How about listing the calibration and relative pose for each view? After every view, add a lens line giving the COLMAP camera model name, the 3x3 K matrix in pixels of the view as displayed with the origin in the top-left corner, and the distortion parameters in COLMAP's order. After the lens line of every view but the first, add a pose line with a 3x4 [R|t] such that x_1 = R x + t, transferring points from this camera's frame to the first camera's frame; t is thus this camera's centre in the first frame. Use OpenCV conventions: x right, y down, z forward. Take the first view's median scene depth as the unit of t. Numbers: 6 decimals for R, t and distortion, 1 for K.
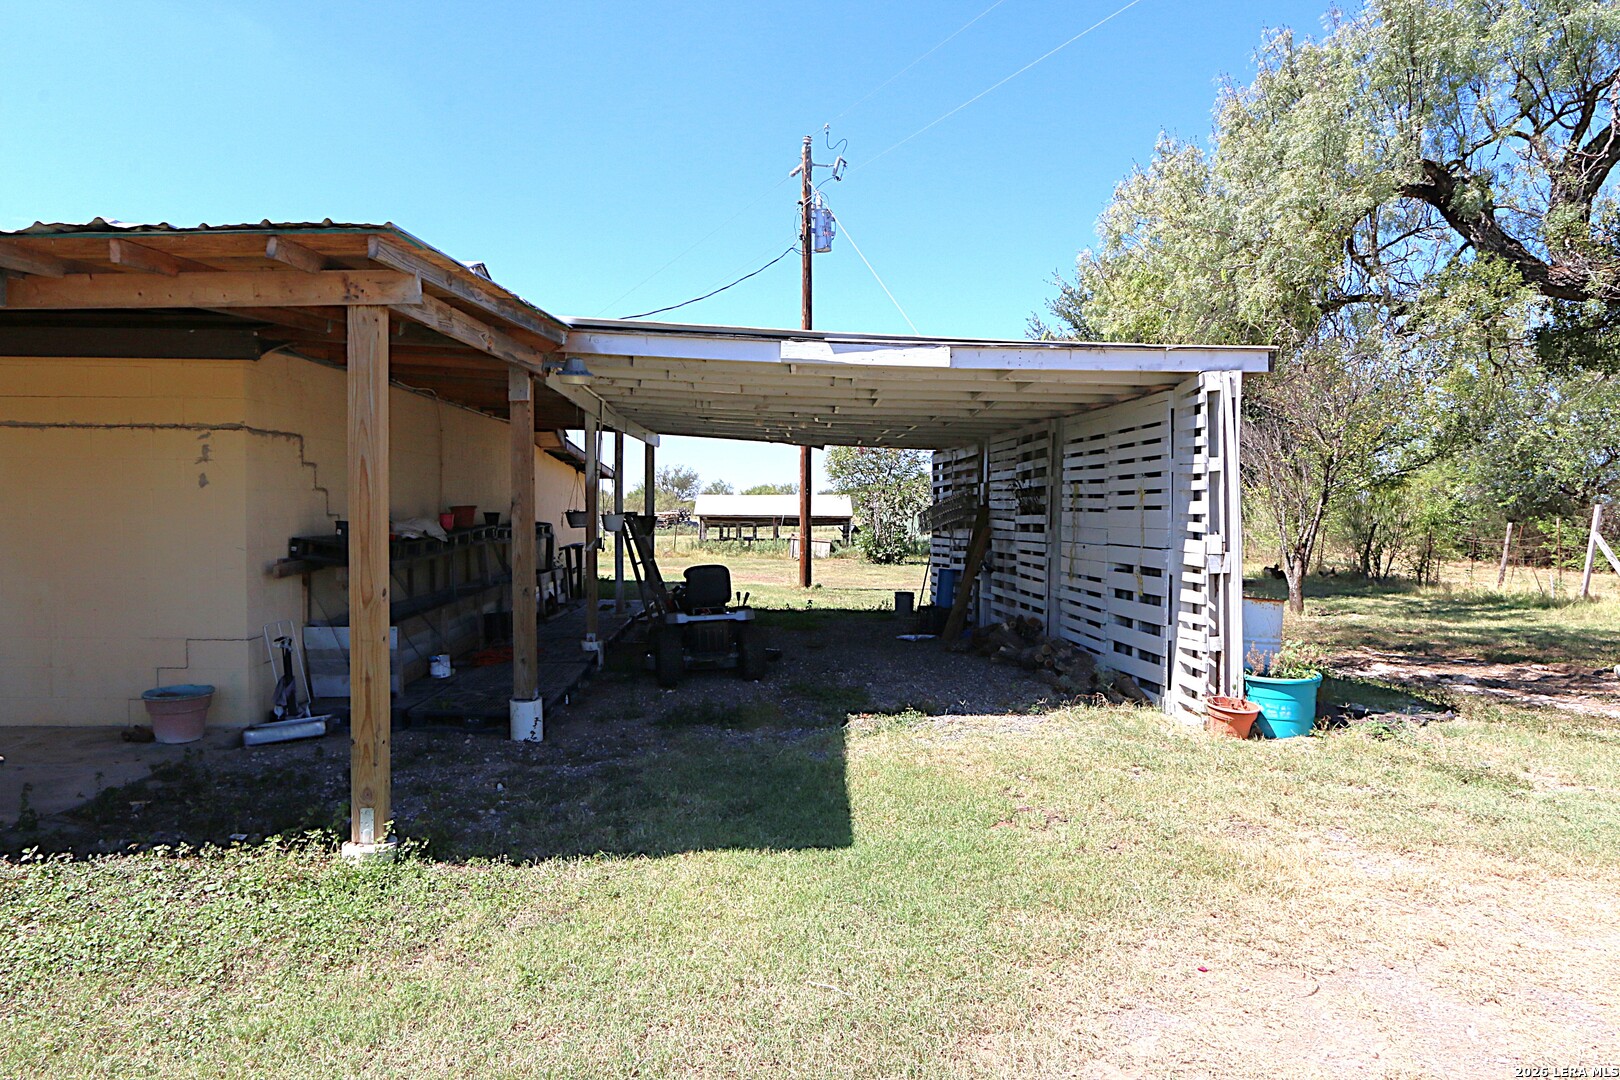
lens RADIAL K [[962.8, 0, 811.0], [0, 962.8, 539.0], [0, 0, 1]] dist [0.002936, 0.000317]
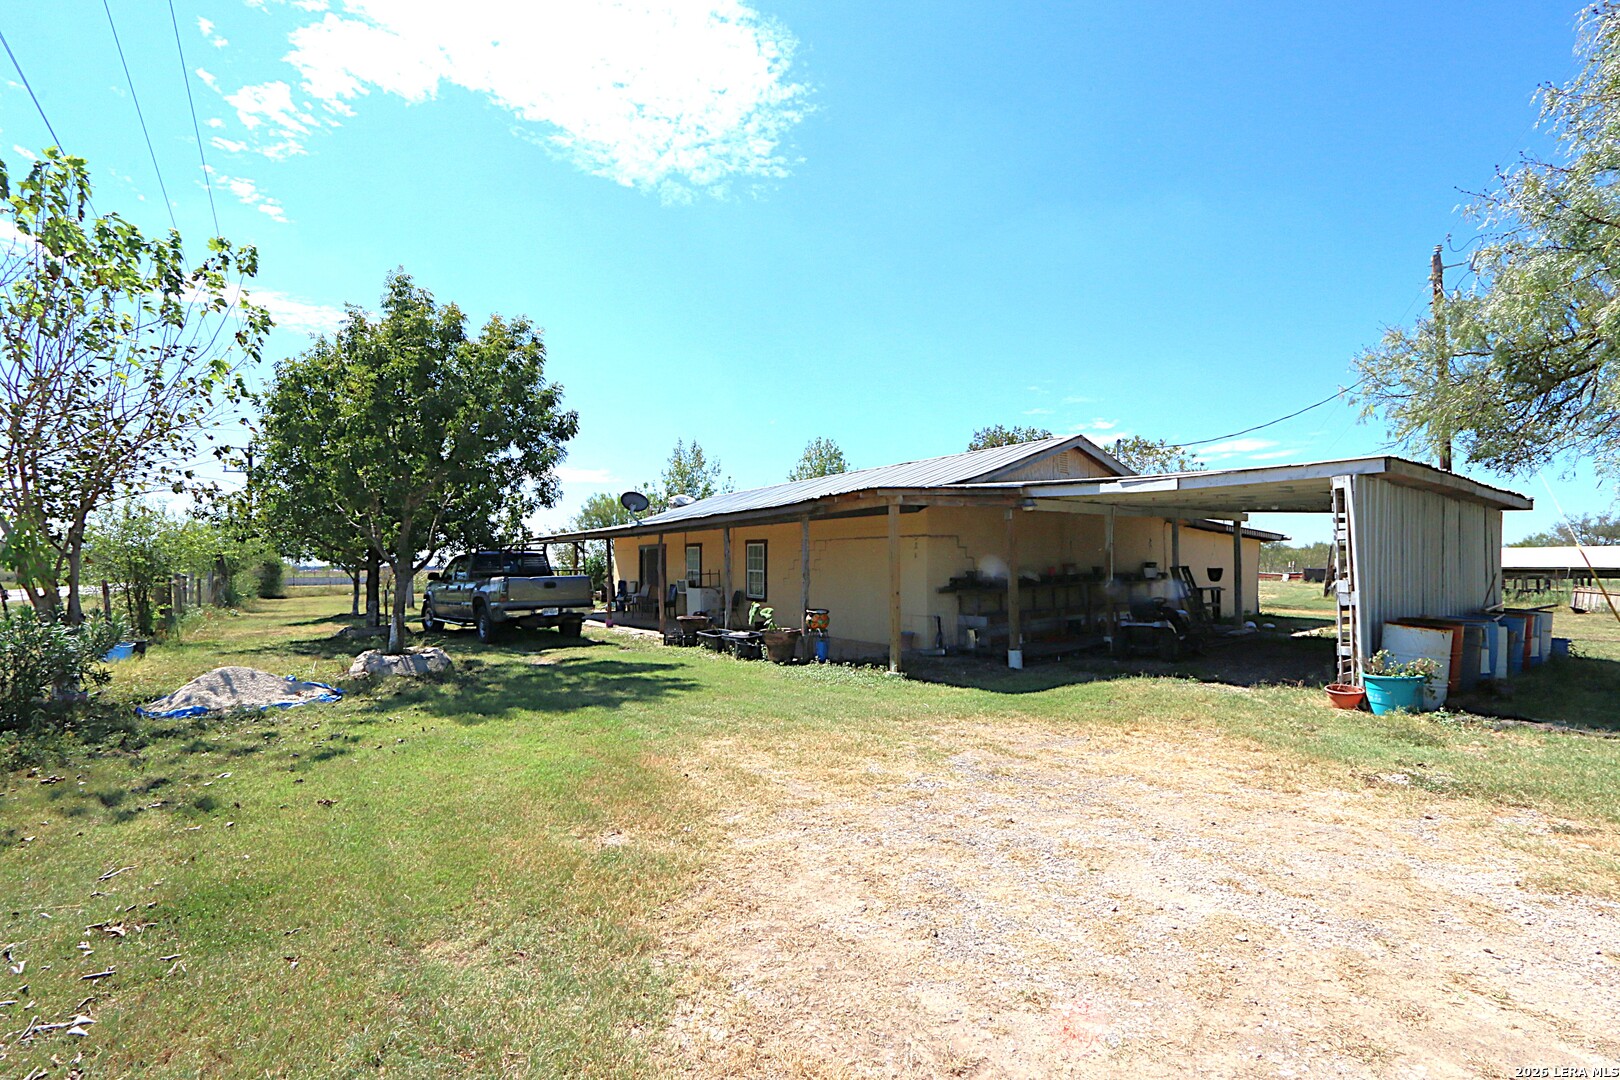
lens RADIAL K [[764.0, 0, 811.0], [0, 764.0, 550.9], [0, 0, 1]] dist [-0.000330, 0.000019]
pose [[0.557924, -0.022723, -0.829581, 1.014500], [-0.016025, 0.999144, -0.038145, 0.011236], [0.829737, 0.034577, 0.557083, -0.439762]]
